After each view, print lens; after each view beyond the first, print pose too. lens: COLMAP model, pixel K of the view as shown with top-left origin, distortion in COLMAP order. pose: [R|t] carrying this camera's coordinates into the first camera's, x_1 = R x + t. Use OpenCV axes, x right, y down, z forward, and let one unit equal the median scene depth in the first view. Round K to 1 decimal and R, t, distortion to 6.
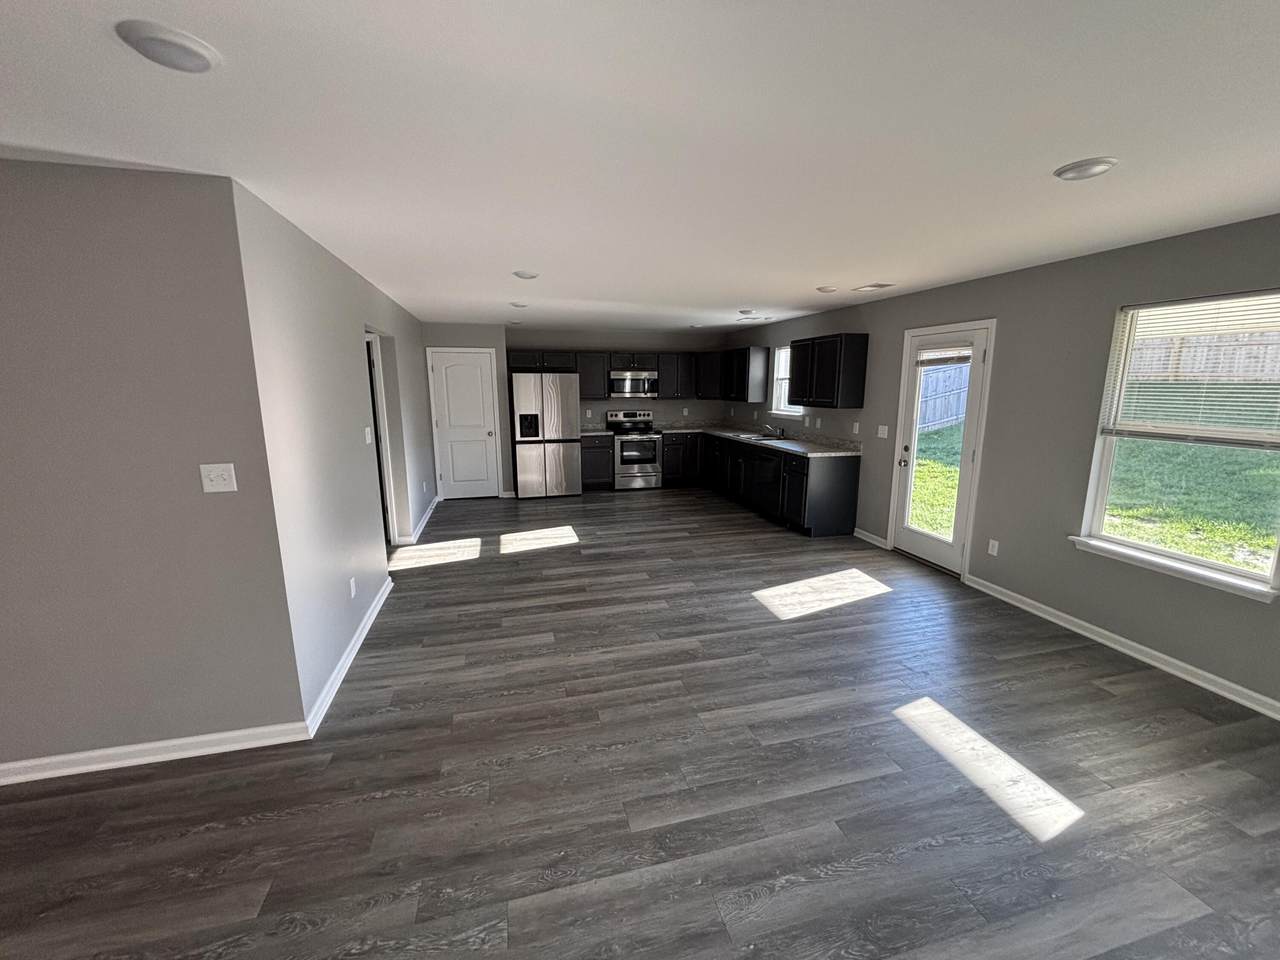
lens RADIAL K [[513.6, 0, 638.9], [0, 513.6, 475.8], [0, 0, 1]] dist [0.000969, 0.000028]
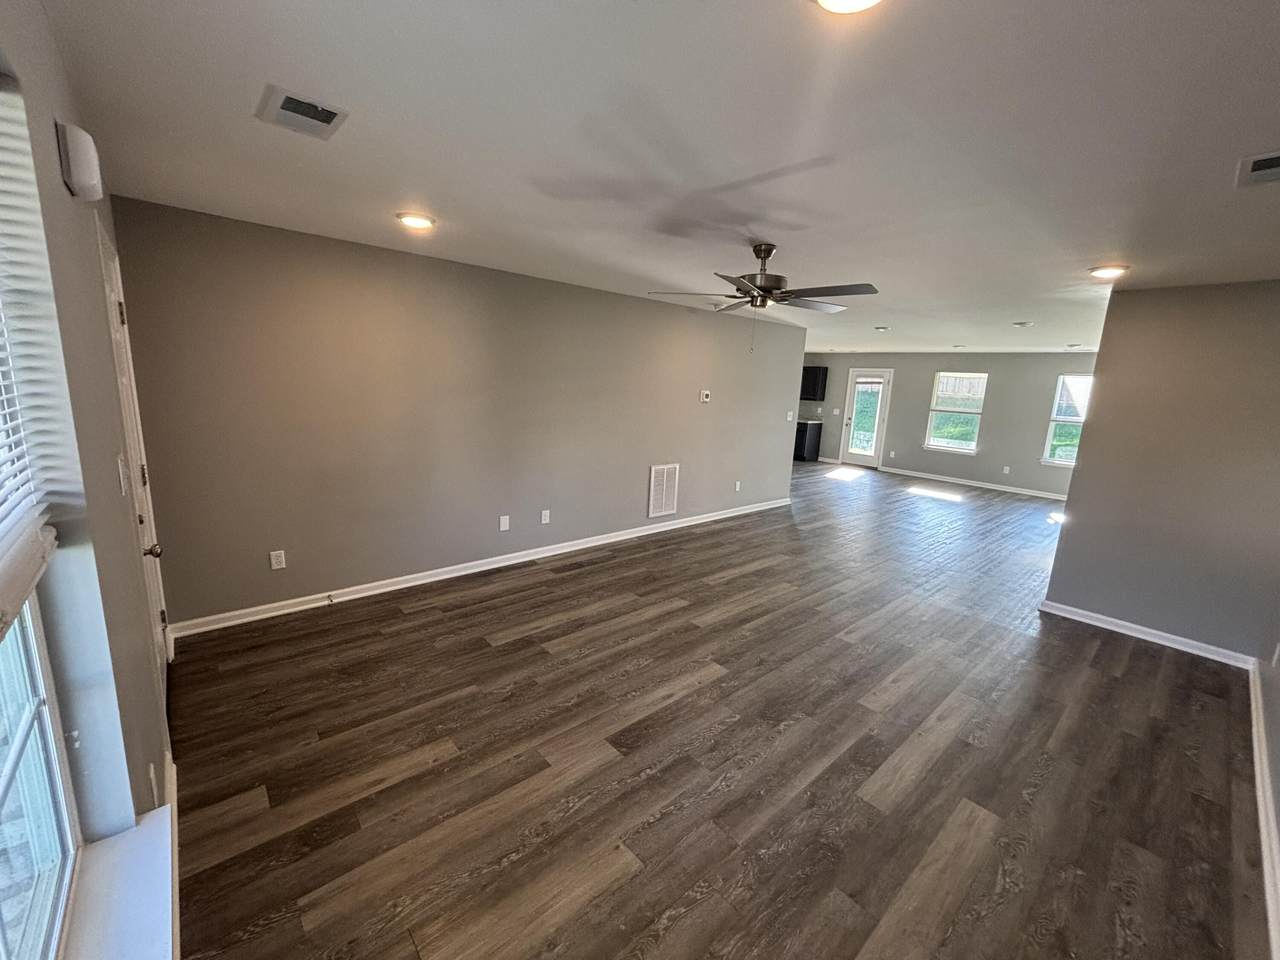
lens RADIAL K [[513.6, 0, 638.3], [0, 513.6, 478.8], [0, 0, 1]] dist [0.000969, 0.000028]
pose [[0.890154, -0.041072, 0.453804, -1.620479], [0.029270, 0.999027, 0.033004, 0.131638], [-0.454718, -0.016096, 0.890490, -0.742288]]
